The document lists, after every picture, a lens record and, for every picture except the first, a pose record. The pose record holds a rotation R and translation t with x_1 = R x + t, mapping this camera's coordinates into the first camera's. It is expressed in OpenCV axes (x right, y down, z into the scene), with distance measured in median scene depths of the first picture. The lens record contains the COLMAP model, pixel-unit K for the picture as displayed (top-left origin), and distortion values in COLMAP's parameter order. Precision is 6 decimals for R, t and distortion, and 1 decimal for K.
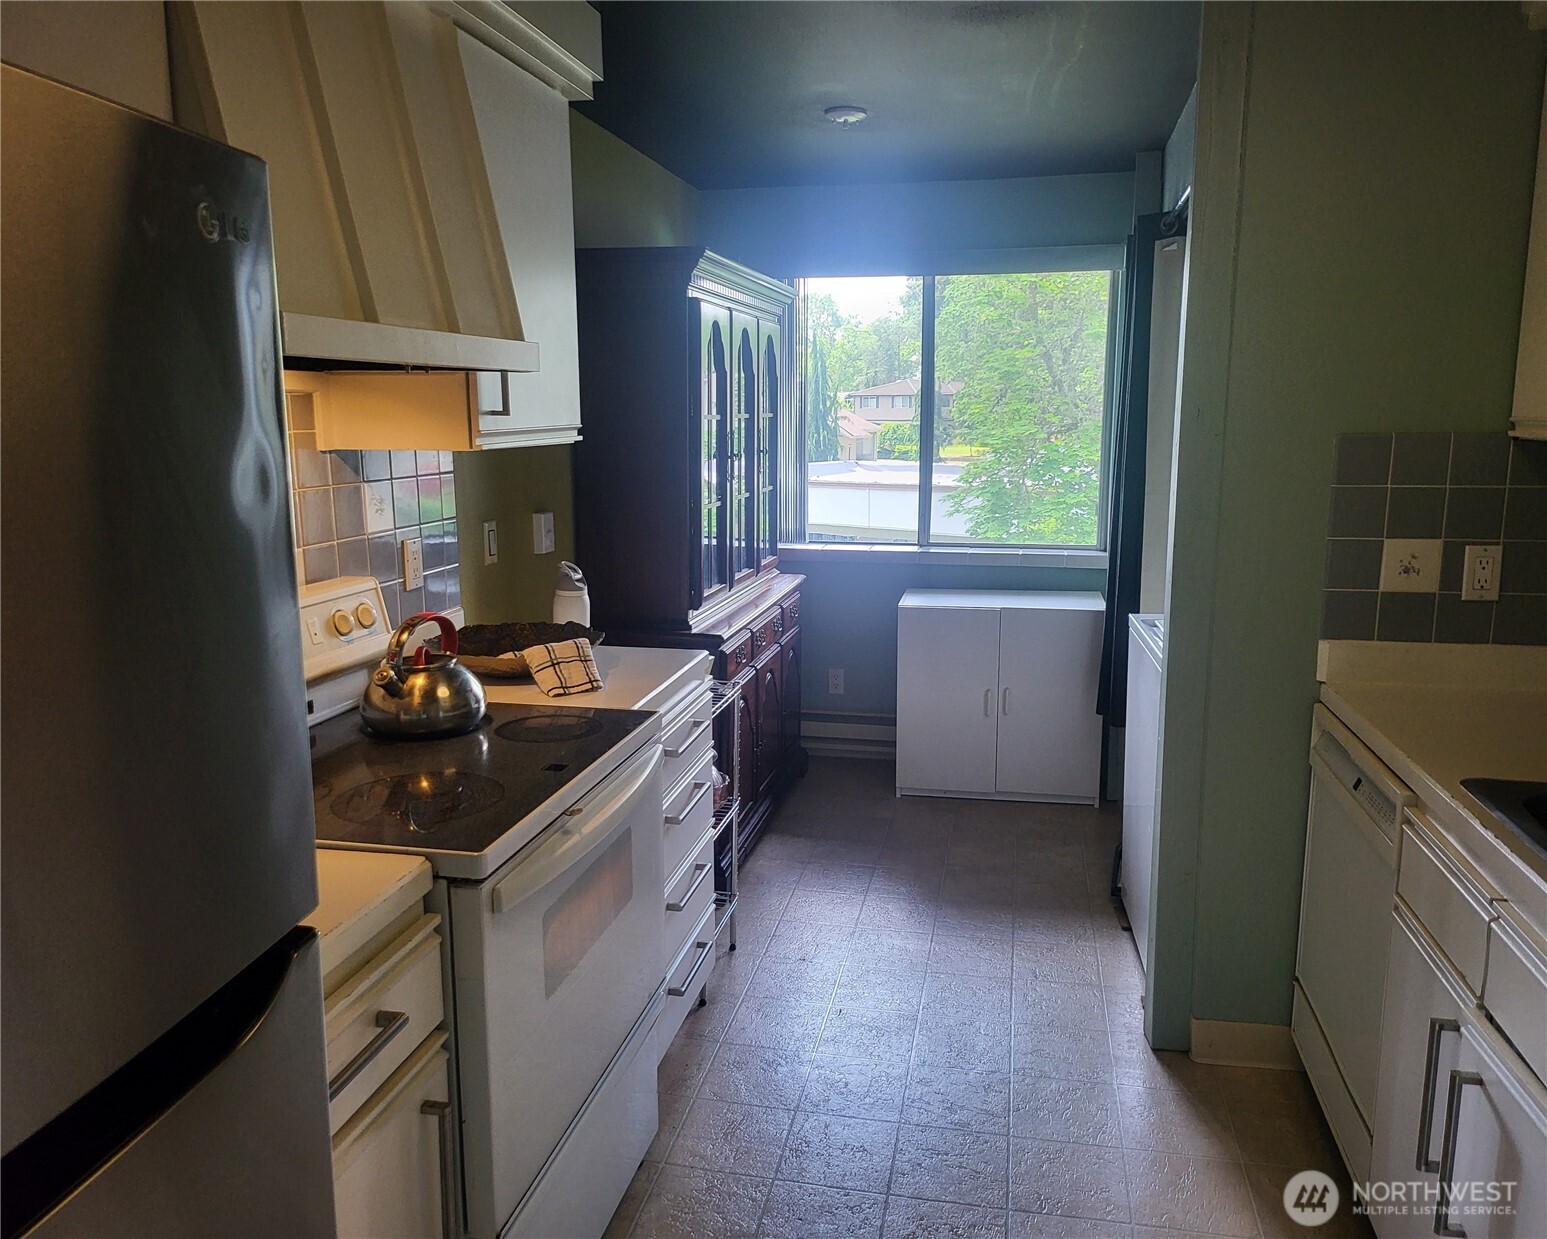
lens RADIAL K [[1155.0, 0, 793.0], [0, 1155.0, 627.0], [0, 0, 1]] dist [0.073704, -0.068352]
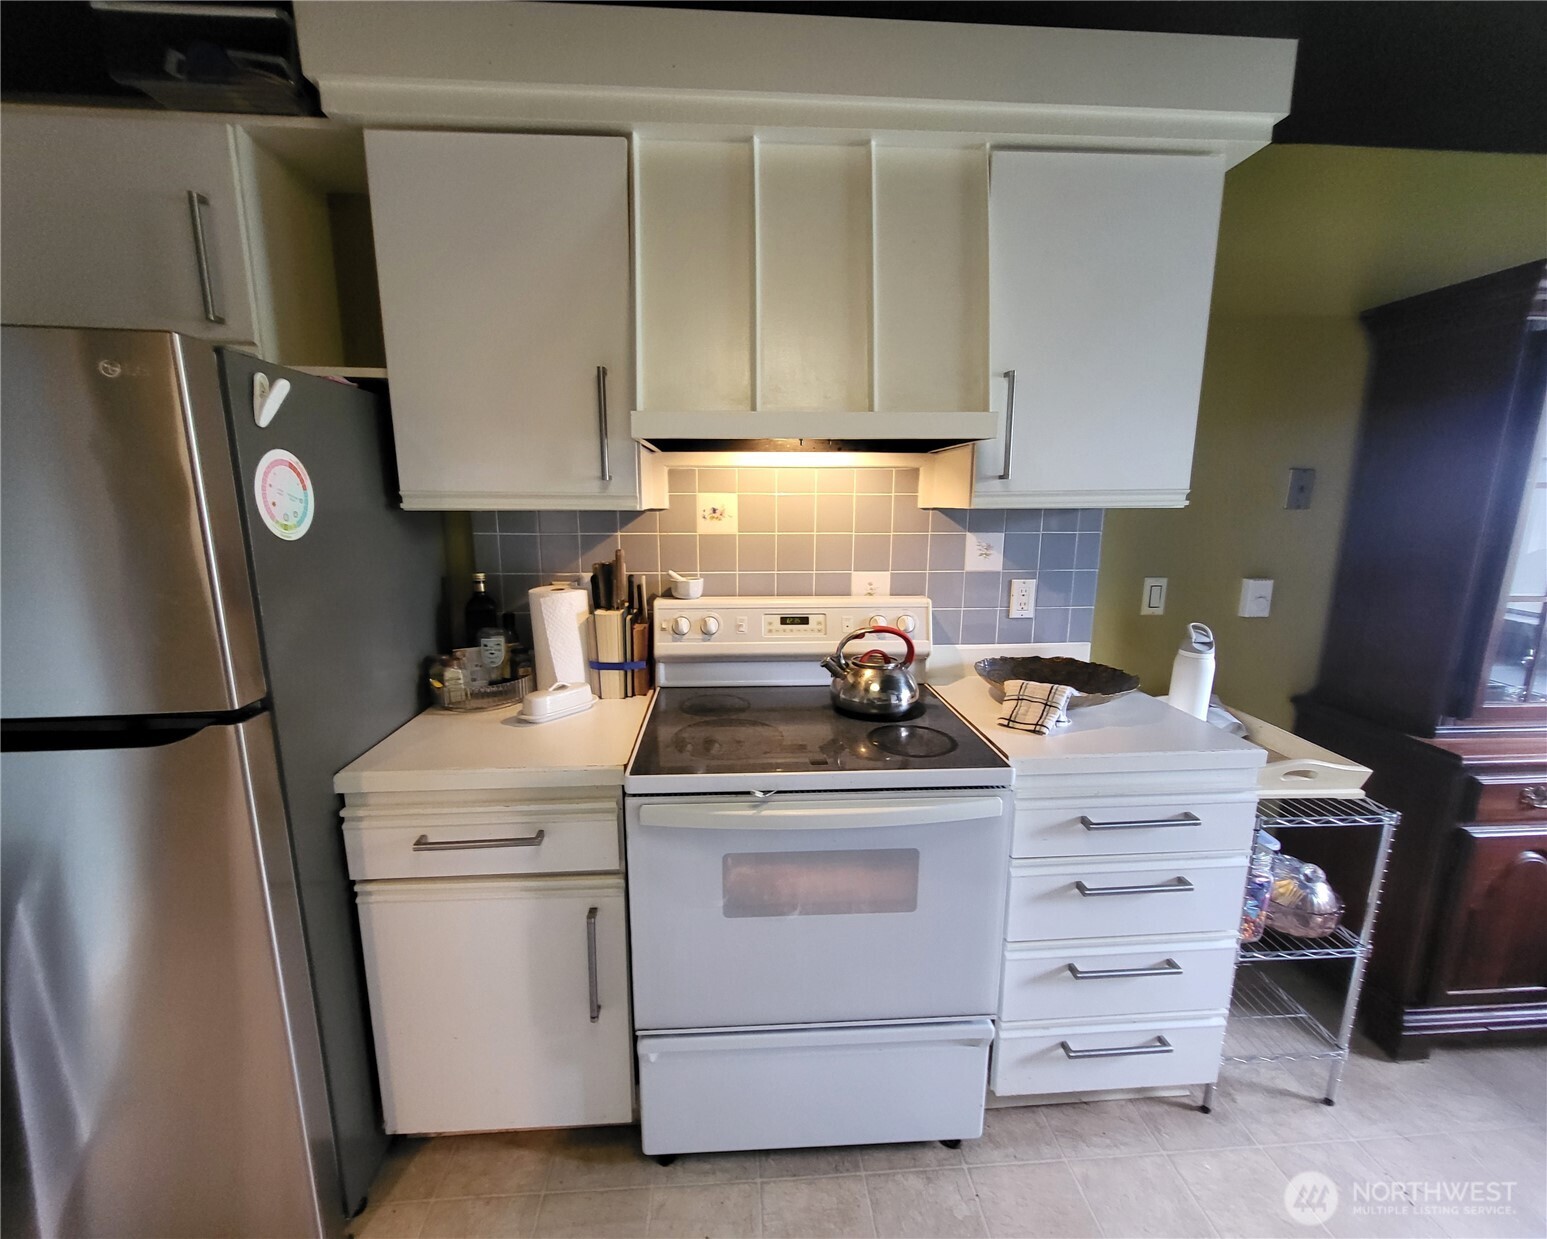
lens RADIAL K [[650.7, 0, 759.8], [0, 650.7, 625.7], [0, 0, 1]] dist [0.003739, -0.002171]
pose [[0.258771, 0.182702, -0.948503, 0.295490], [-0.179379, 0.973958, 0.138667, -0.074701], [0.949137, 0.134258, 0.284805, 0.529091]]
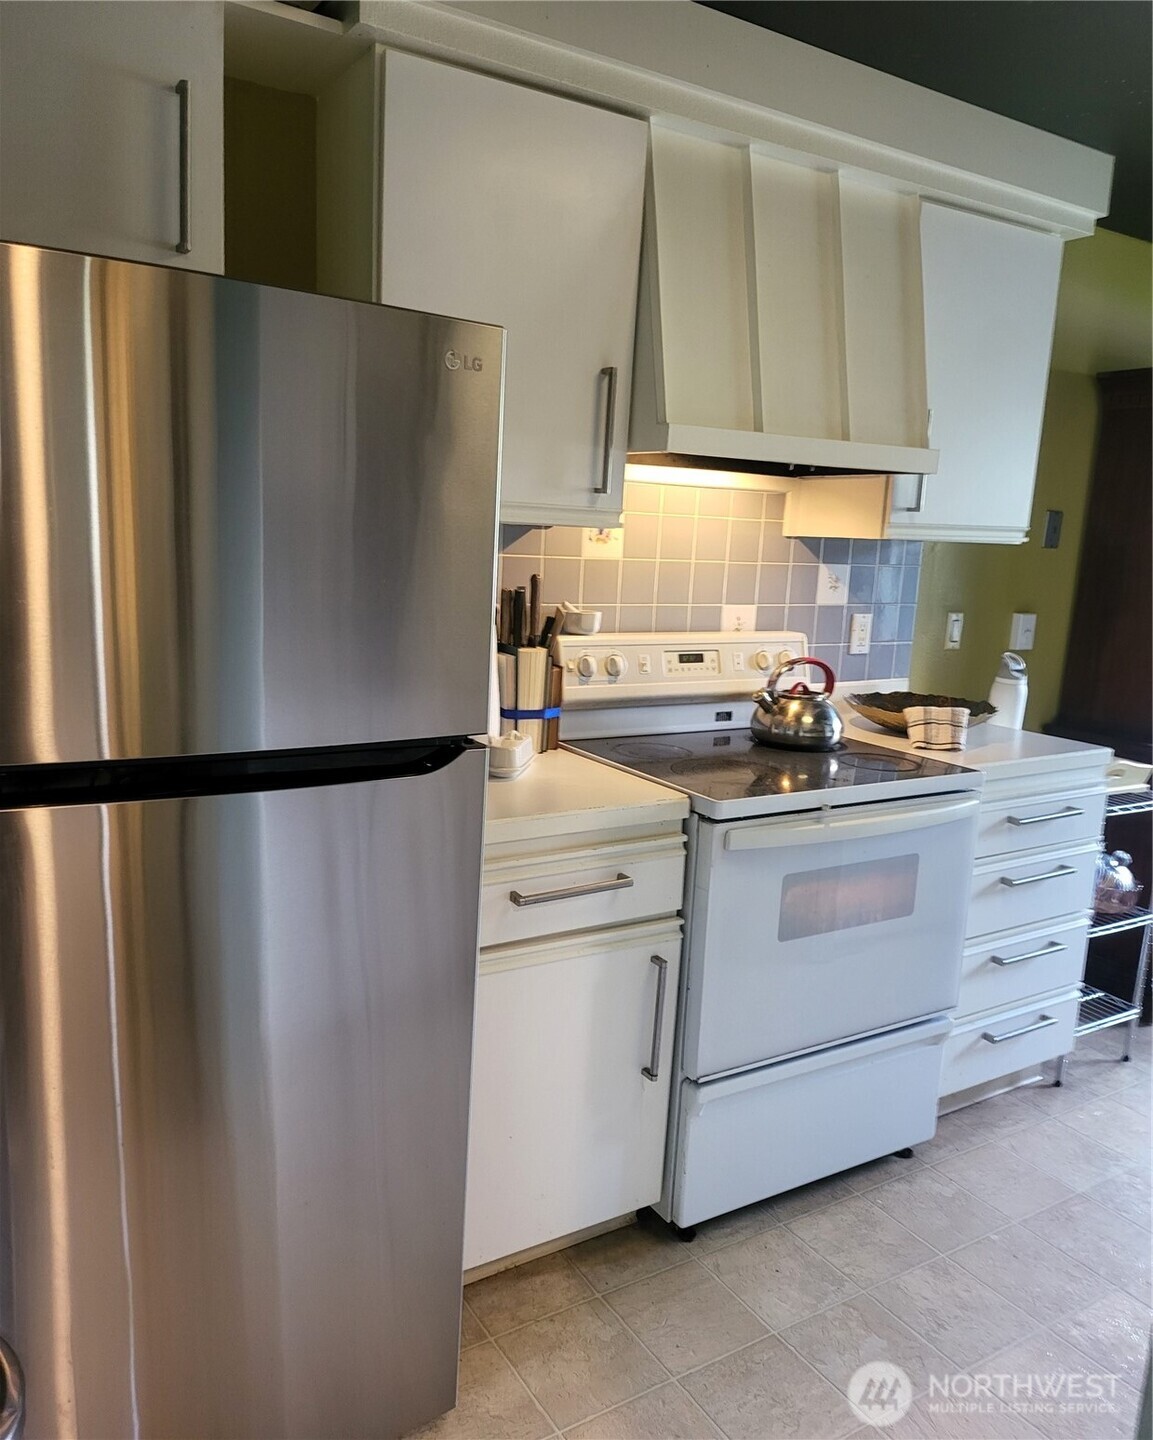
lens RADIAL K [[1075.1, 0, 559.3], [0, 1075.1, 733.1], [0, 0, 1]] dist [0.073704, -0.068352]
pose [[0.681352, 0.164963, -0.713125, 0.306189], [-0.178438, 0.982314, 0.056745, 0.042952], [0.709873, 0.088585, 0.698737, -0.036407]]
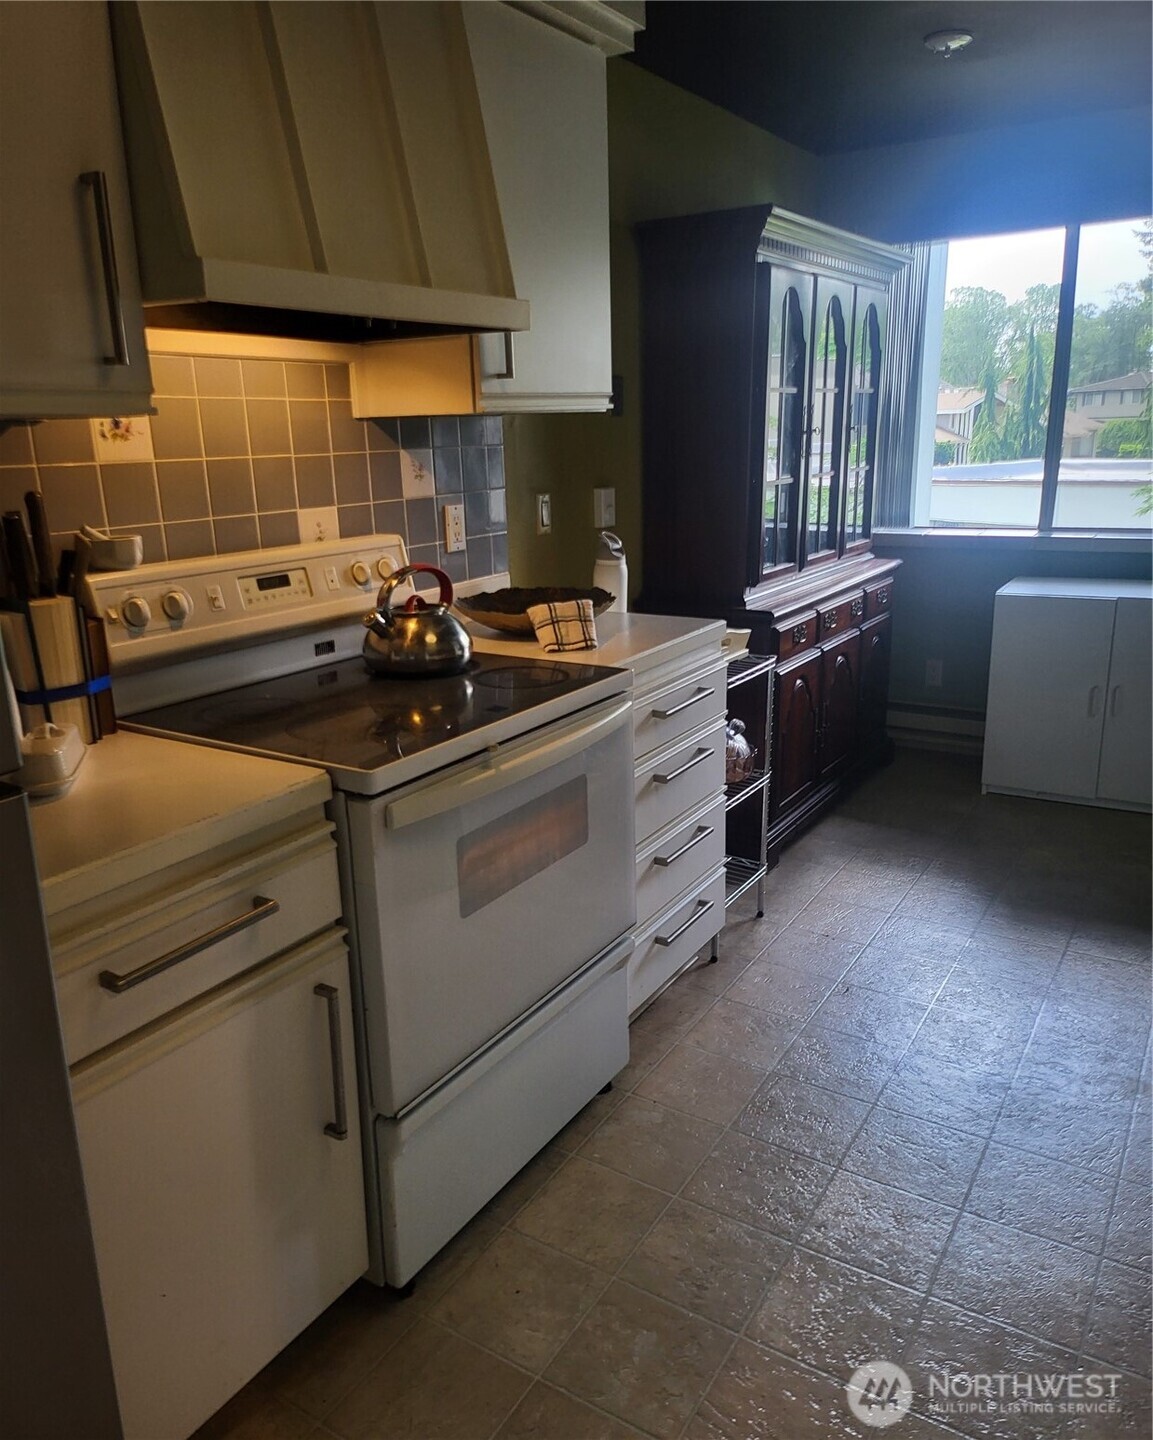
lens RADIAL K [[1075.1, 0, 579.8], [0, 1075.1, 727.8], [0, 0, 1]] dist [0.073704, -0.068352]
pose [[0.934642, 0.071758, -0.348274, 0.152552], [-0.039411, 0.994297, 0.099099, 0.027867], [0.353399, -0.078897, 0.932140, 0.081160]]
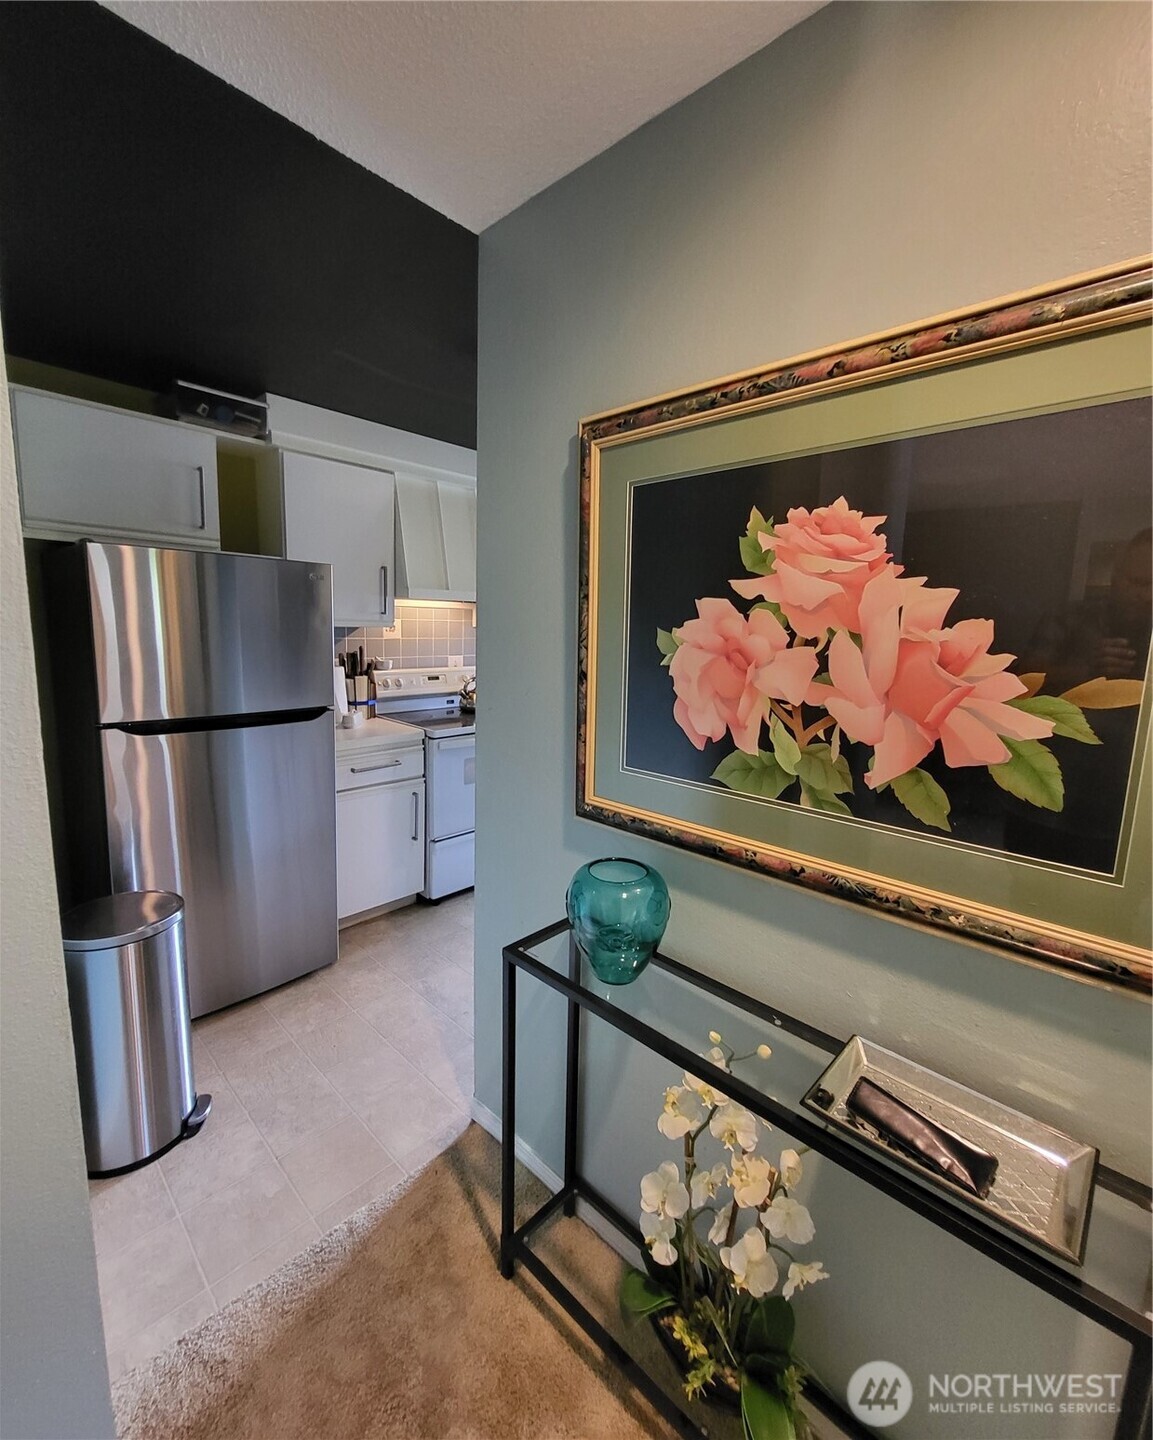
lens RADIAL K [[605.6, 0, 569.7], [0, 605.6, 713.8], [0, 0, 1]] dist [0.003739, -0.002171]
pose [[0.843911, 0.108839, -0.525327, 0.654225], [-0.128616, 0.991694, -0.001153, 0.051063], [0.520838, 0.068538, 0.850900, -0.254487]]
